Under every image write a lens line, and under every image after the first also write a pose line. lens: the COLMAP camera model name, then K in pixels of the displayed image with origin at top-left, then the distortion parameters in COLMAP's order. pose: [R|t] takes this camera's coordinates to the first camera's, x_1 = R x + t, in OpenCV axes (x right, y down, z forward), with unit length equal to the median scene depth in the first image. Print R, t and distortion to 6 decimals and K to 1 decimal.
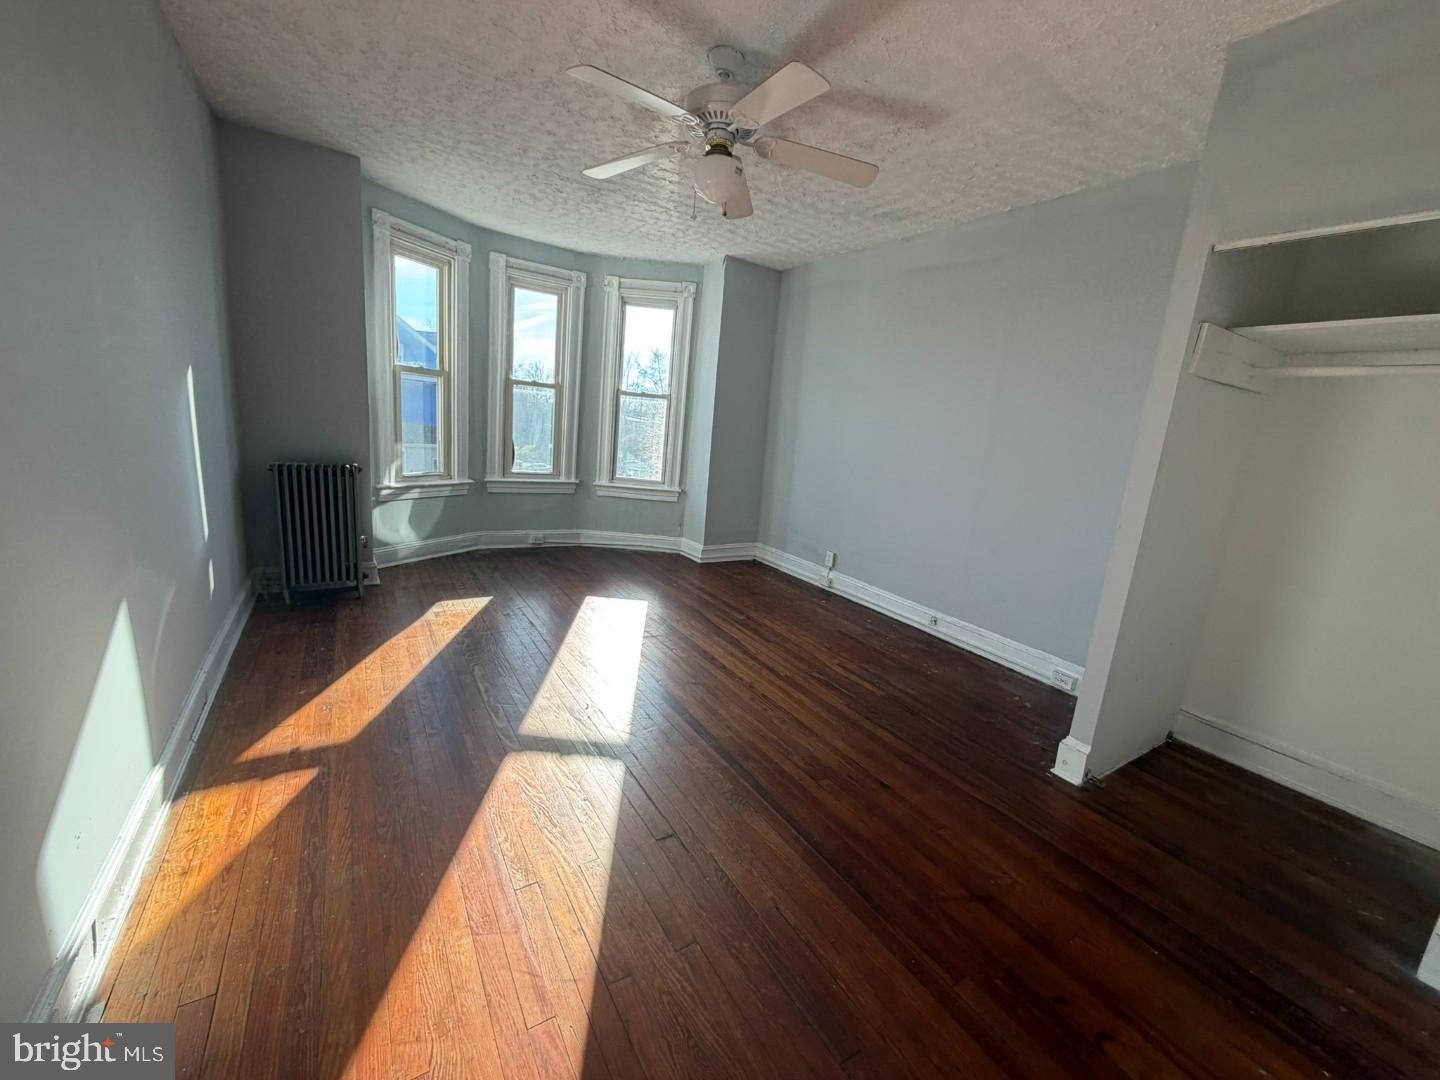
lens RADIAL K [[573.6, 0, 716.4], [0, 573.6, 540.0], [0, 0, 1]] dist [-0.002945, 0.000519]
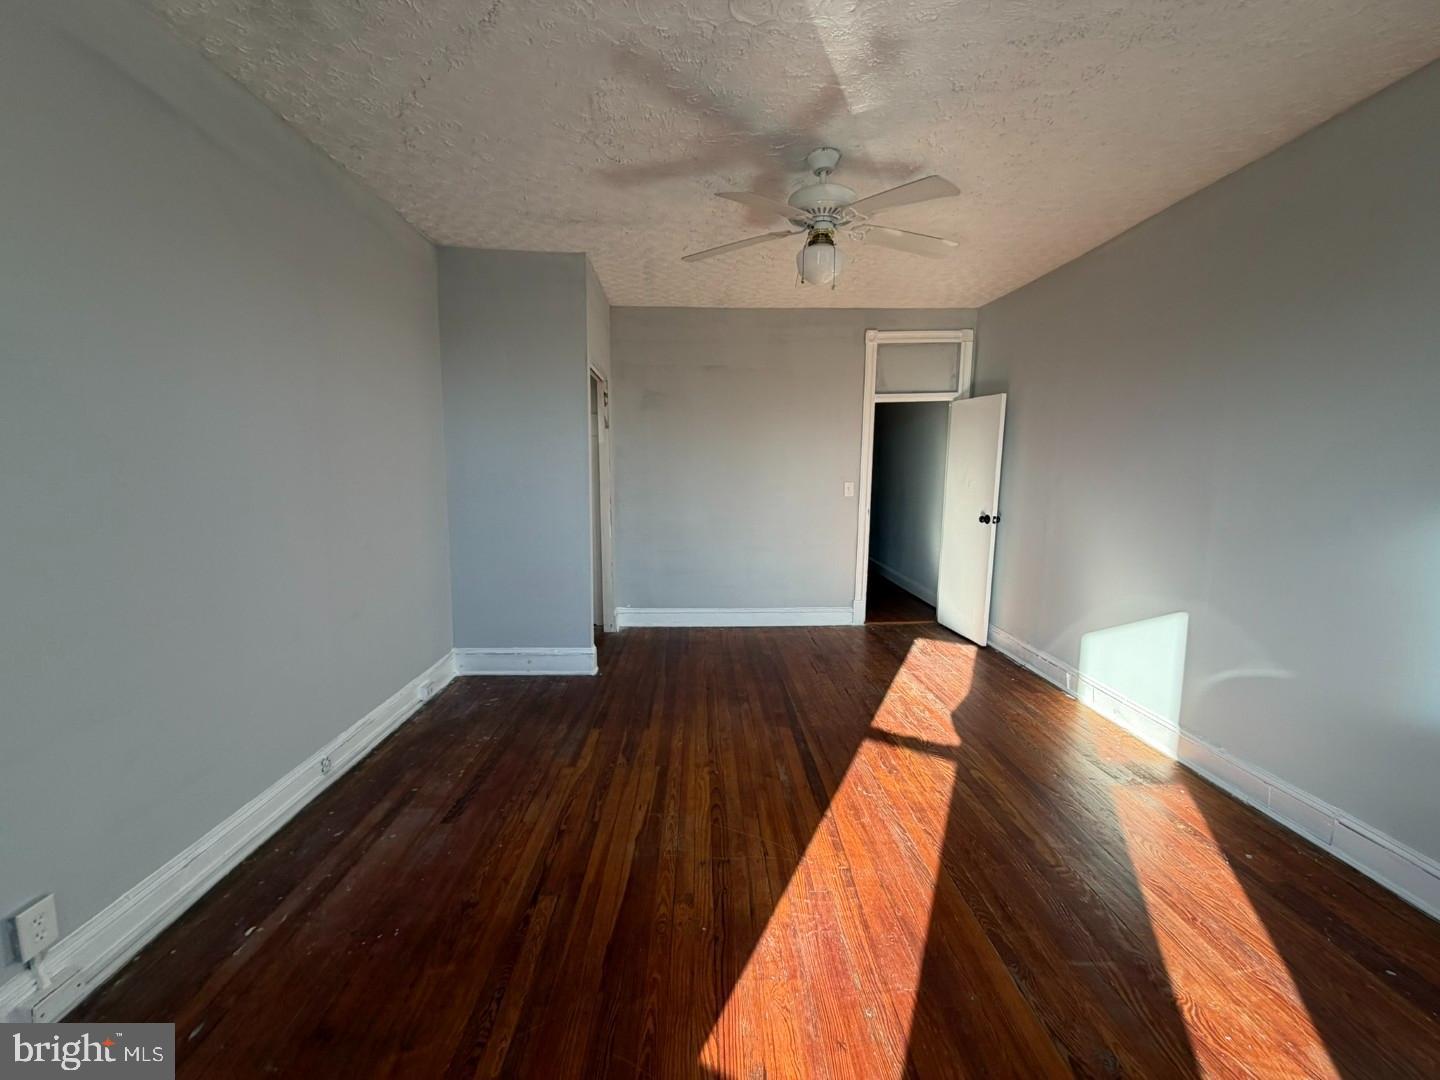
lens RADIAL K [[573.6, 0, 716.4], [0, 573.6, 540.0], [0, 0, 1]] dist [-0.002945, 0.000519]
pose [[-0.857390, -0.158426, 0.489677, -0.305703], [0.027213, 0.936158, 0.350524, -0.357884], [-0.513947, 0.313861, -0.798342, 1.462297]]
